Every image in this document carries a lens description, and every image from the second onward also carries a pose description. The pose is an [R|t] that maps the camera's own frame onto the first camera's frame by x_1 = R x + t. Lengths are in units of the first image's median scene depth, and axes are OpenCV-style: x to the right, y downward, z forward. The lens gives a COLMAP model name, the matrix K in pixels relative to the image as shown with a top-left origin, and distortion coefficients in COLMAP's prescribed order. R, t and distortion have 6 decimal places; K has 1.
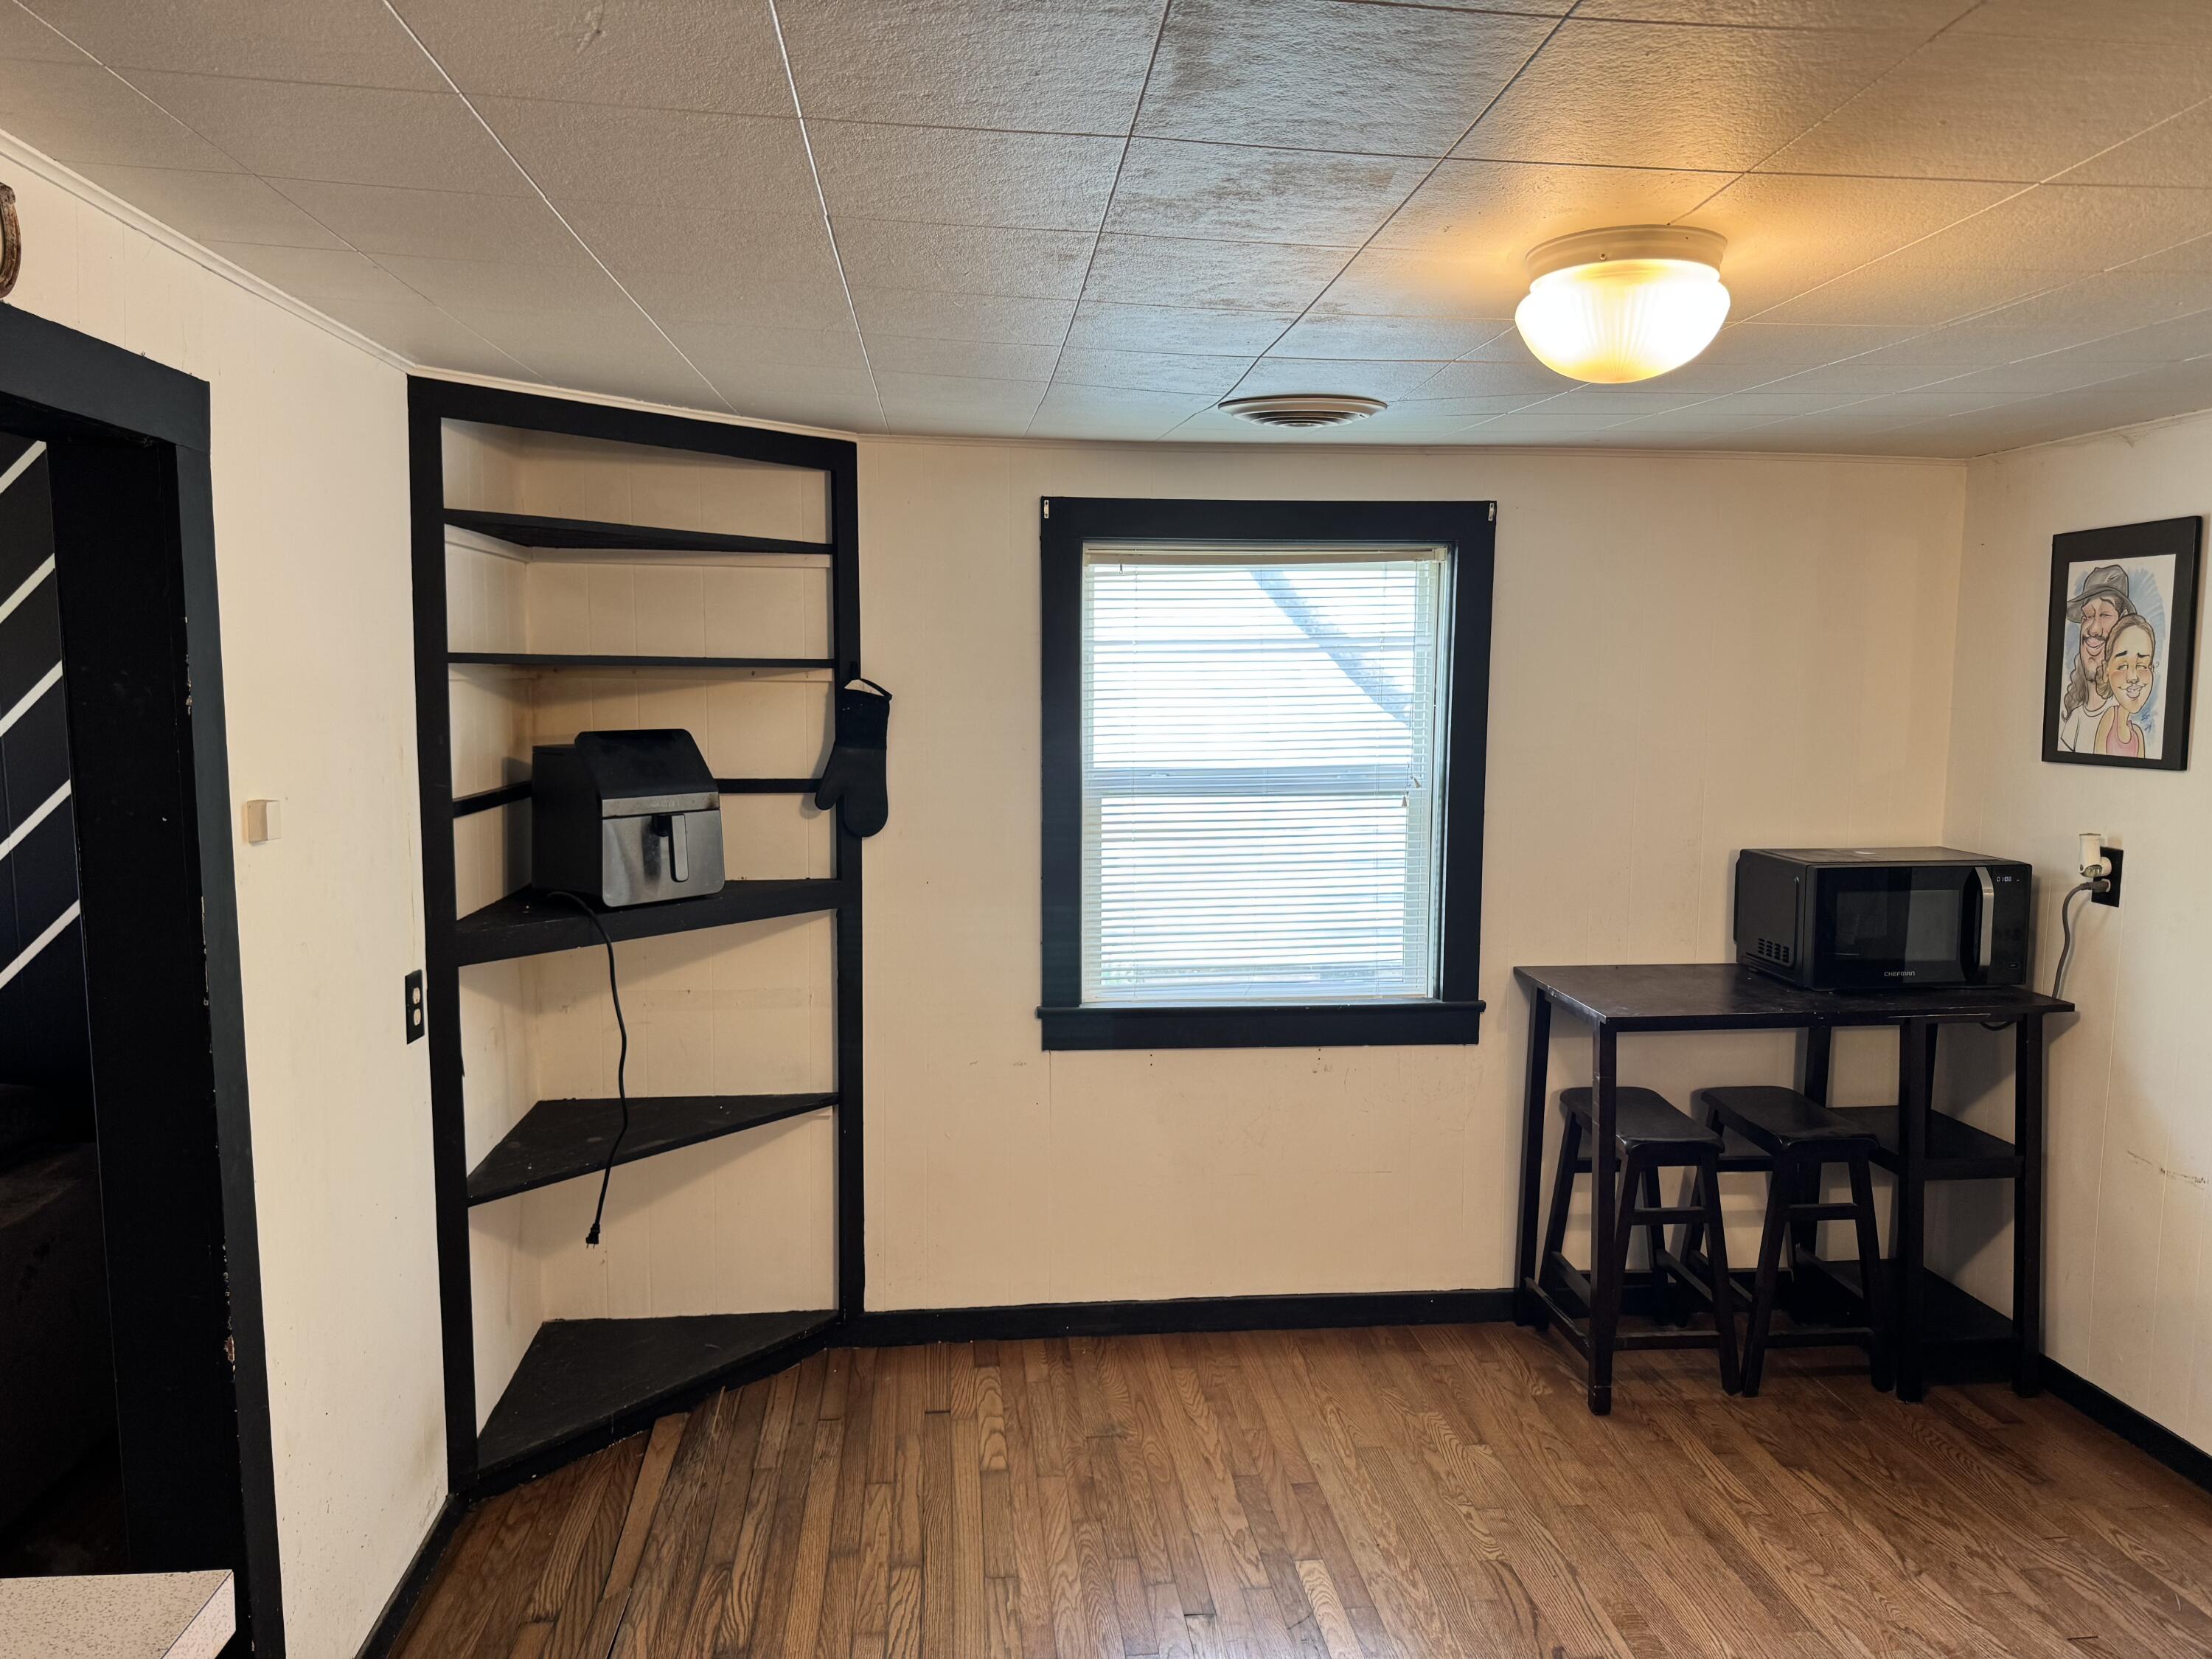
lens RADIAL K [[1573.8, 0, 1101.5], [0, 1573.8, 838.8], [0, 0, 1]] dist [0.018364, -0.022039]
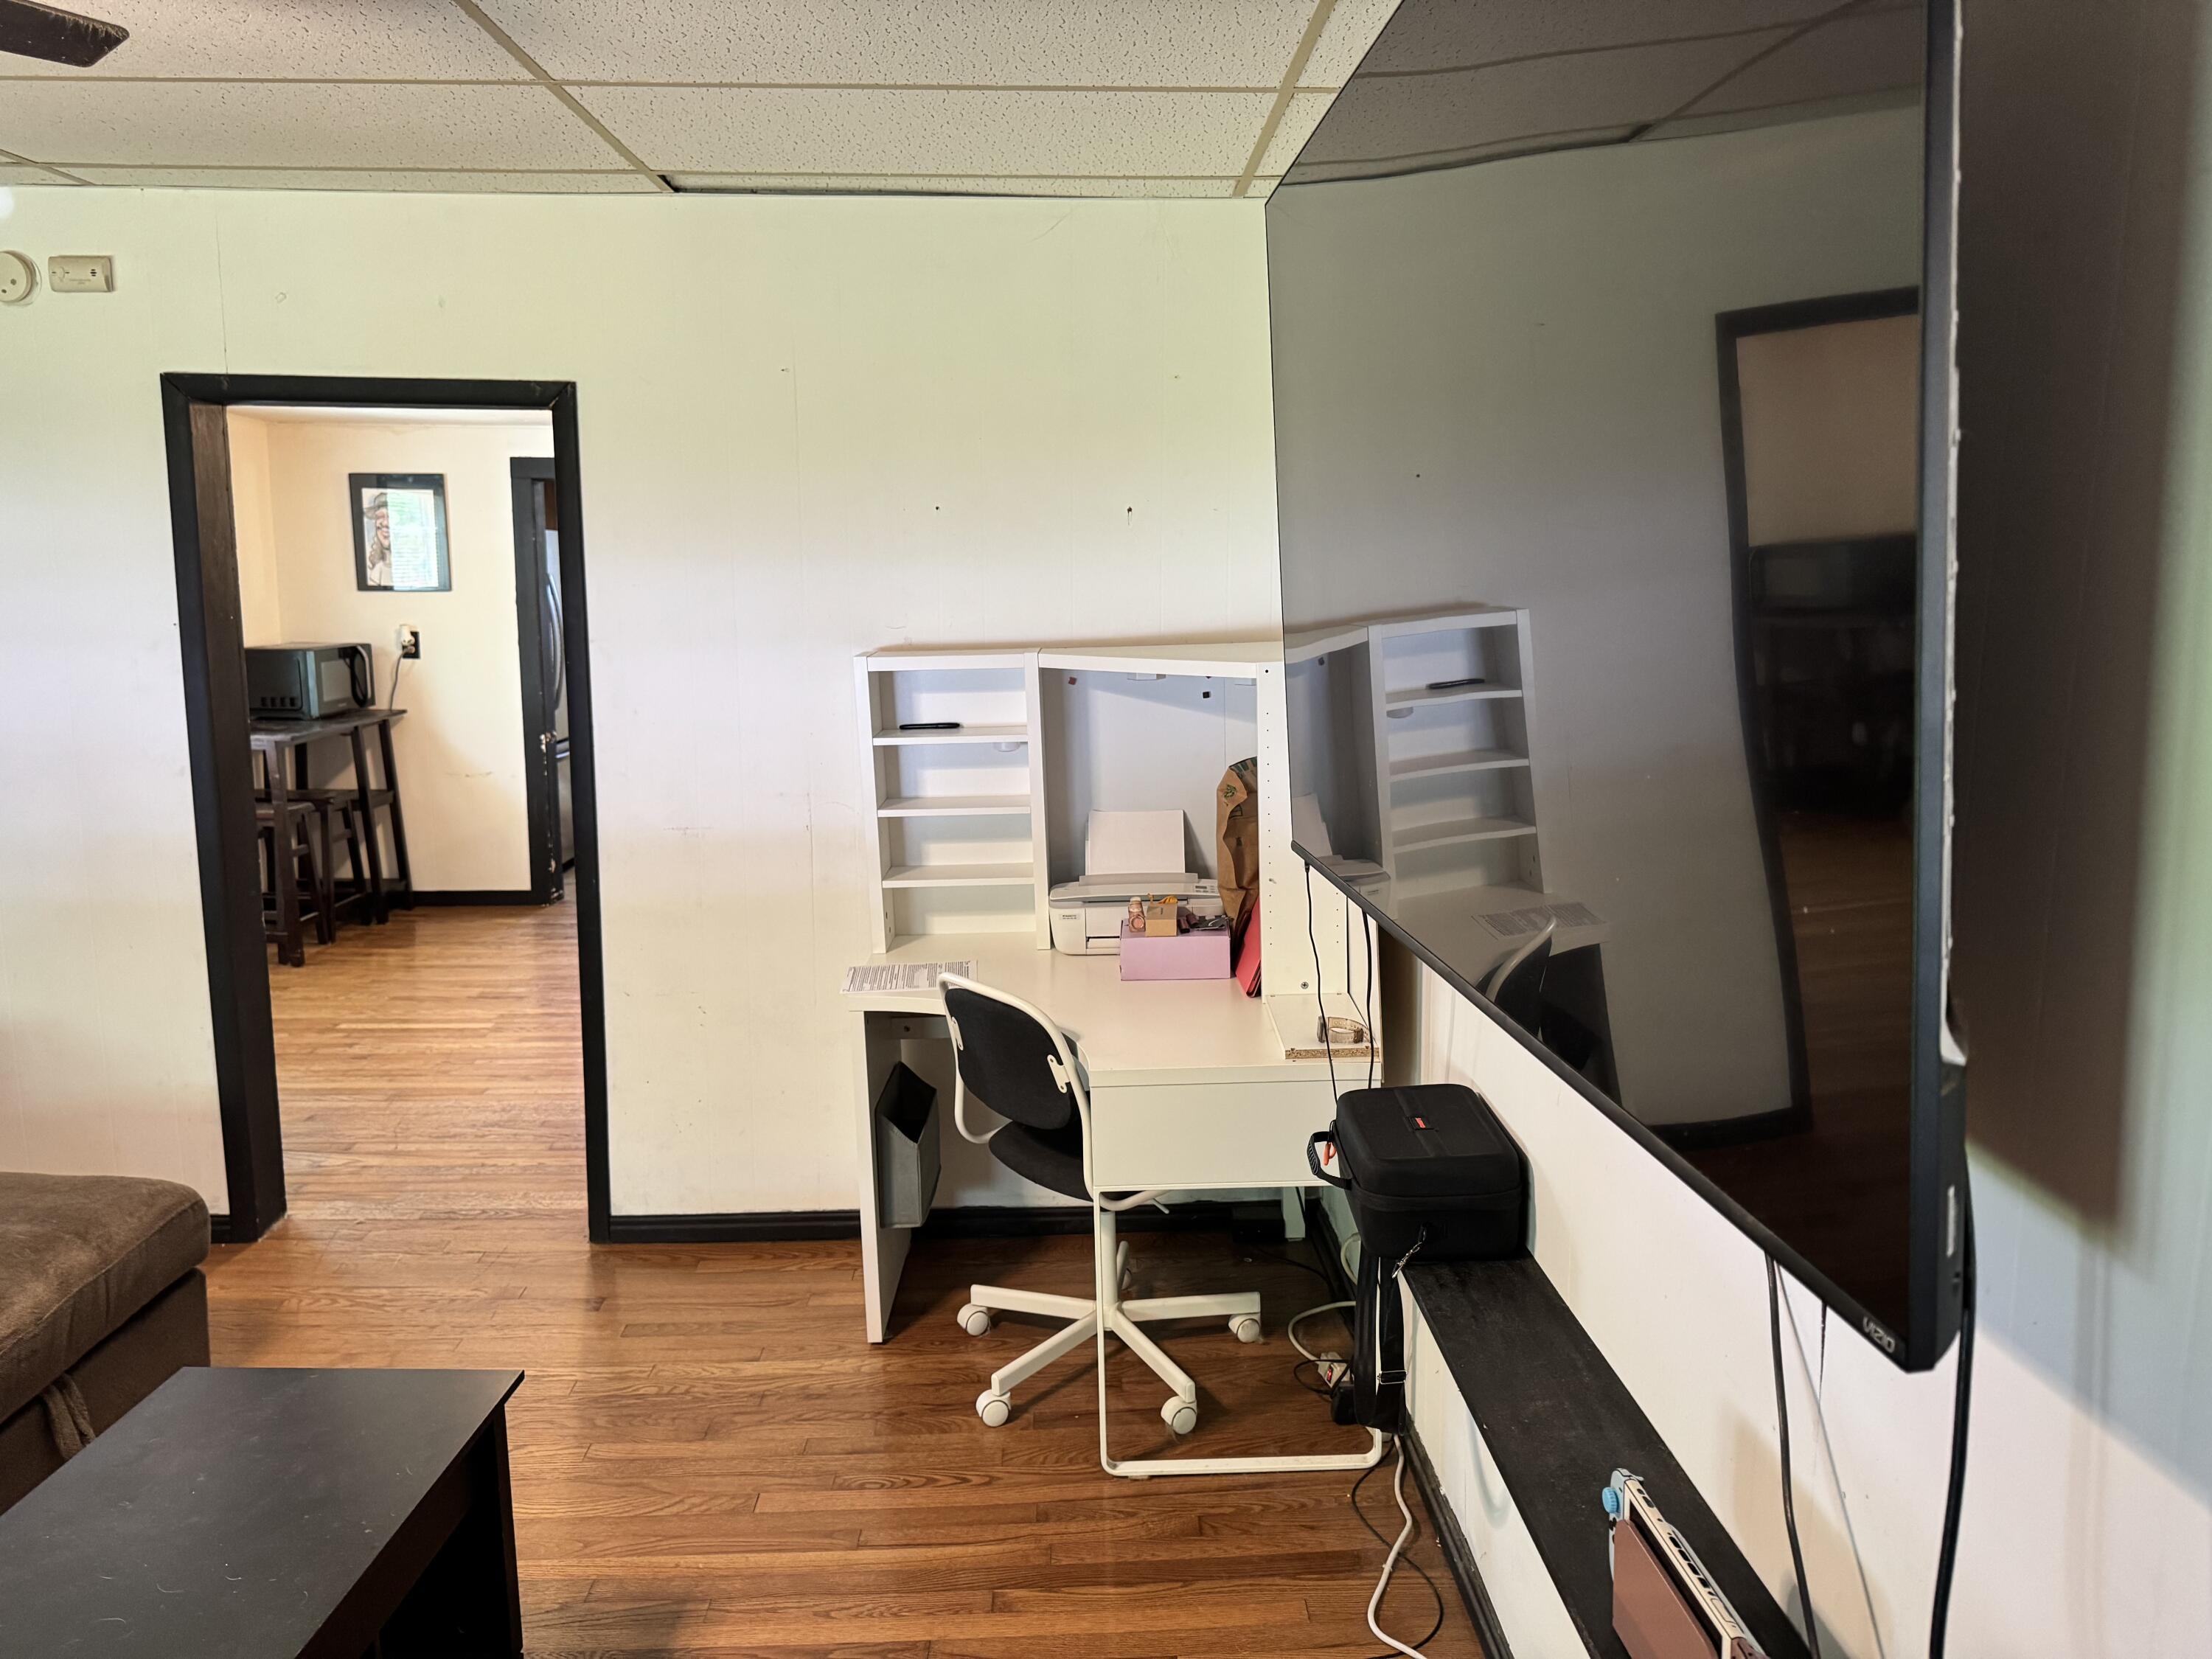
lens RADIAL K [[1573.8, 0, 1103.0], [0, 1573.8, 831.5], [0, 0, 1]] dist [0.018364, -0.022039]
pose [[0.038971, -0.152776, 0.987492, -1.376139], [0.092790, 0.984526, 0.148656, 0.040083], [-0.994923, 0.085836, 0.052544, 0.011303]]
